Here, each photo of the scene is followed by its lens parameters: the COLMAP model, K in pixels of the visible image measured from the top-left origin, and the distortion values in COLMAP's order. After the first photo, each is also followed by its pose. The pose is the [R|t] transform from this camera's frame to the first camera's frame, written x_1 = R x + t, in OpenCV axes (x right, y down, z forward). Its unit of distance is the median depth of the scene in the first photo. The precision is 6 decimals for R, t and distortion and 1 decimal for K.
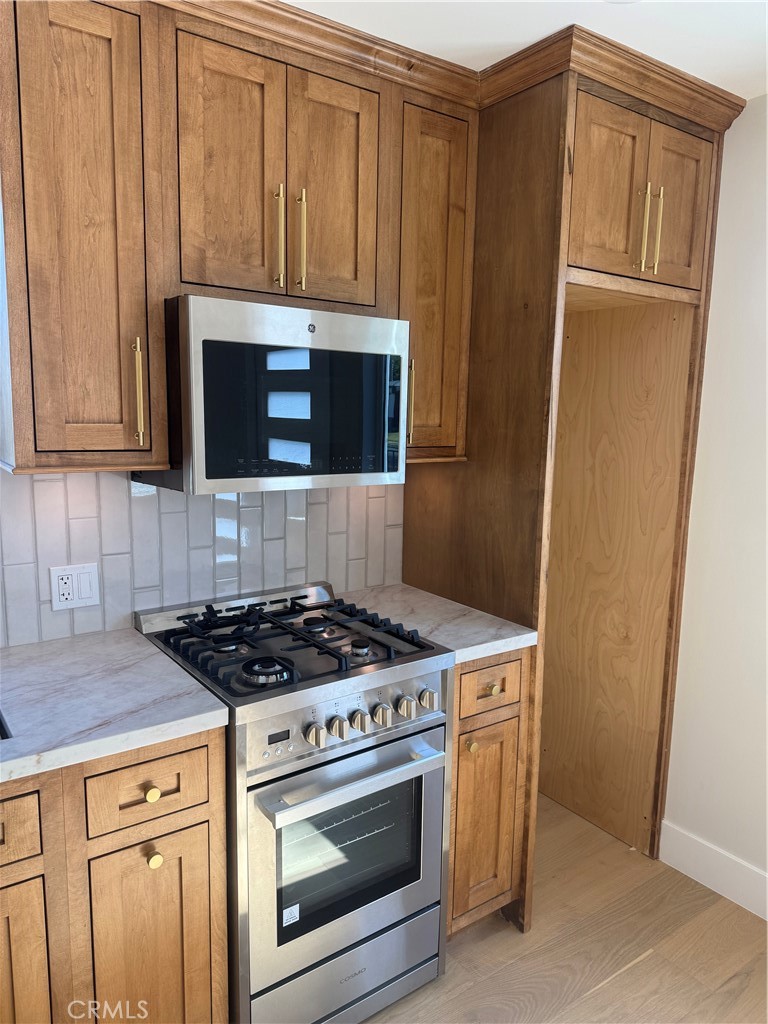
lens RADIAL K [[721.9, 0, 383.1], [0, 721.9, 512.3], [0, 0, 1]] dist [-0.004086, -0.001704]
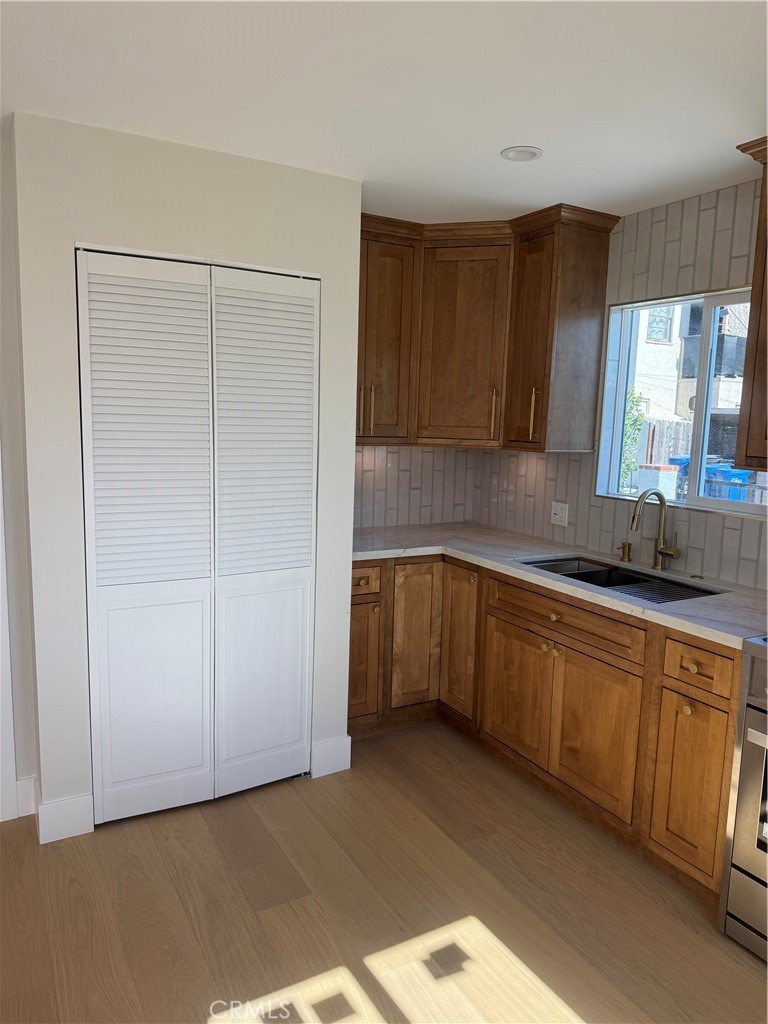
lens RADIAL K [[721.9, 0, 383.9], [0, 721.9, 512.0], [0, 0, 1]] dist [-0.004086, -0.001704]
pose [[-0.096462, 0.118119, -0.988303, 1.321926], [-0.182066, 0.974087, 0.134190, -0.035727], [0.978543, 0.192880, -0.072457, 0.392275]]
